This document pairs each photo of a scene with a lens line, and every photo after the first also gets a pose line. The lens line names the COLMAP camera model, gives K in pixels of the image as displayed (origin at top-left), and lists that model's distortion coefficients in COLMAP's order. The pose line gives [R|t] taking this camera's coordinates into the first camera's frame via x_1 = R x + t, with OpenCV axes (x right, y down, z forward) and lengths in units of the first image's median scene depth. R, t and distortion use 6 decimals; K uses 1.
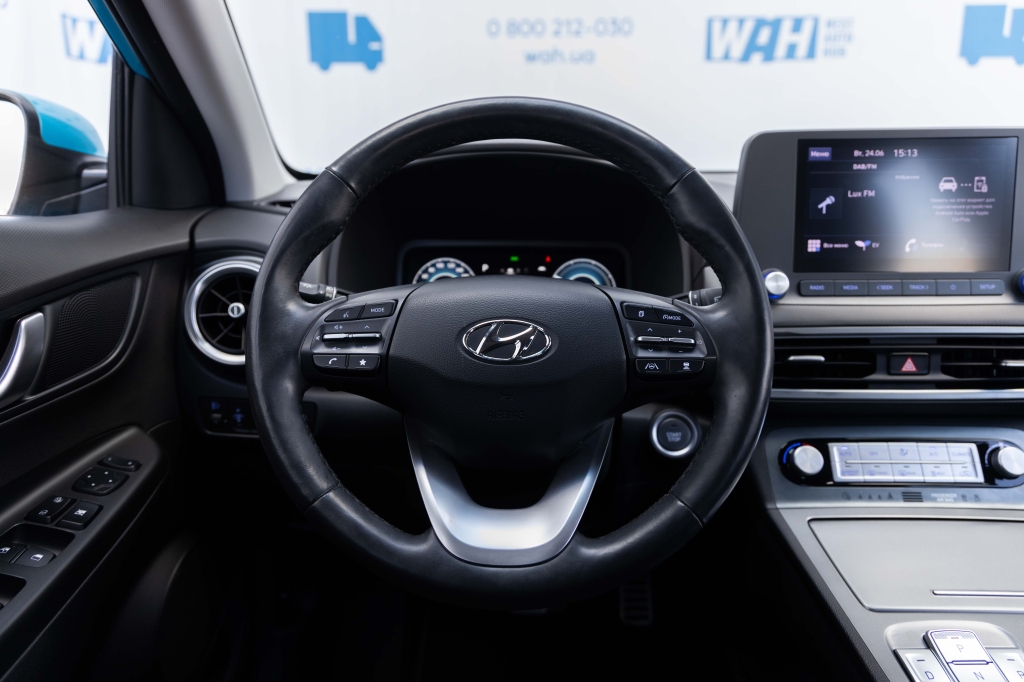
lens RADIAL K [[680.2, 0, 512.0], [0, 680.2, 341.0], [0, 0, 1]] dist [0.009473, 0.000436]
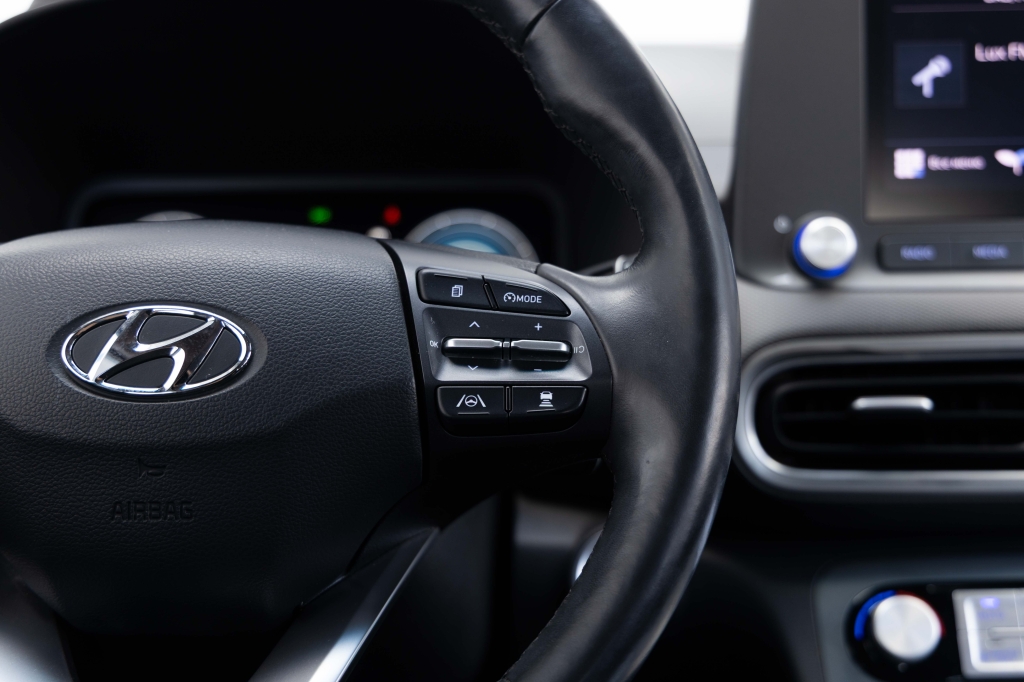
lens RADIAL K [[1476.5, 0, 512.0], [0, 1476.5, 341.0], [0, 0, 1]] dist [0.014893, -0.041203]
pose [[0.999829, -0.015937, -0.009388, 0.184832], [0.015159, 0.996853, -0.077804, 0.056912], [0.010598, 0.077648, 0.996924, -0.000371]]
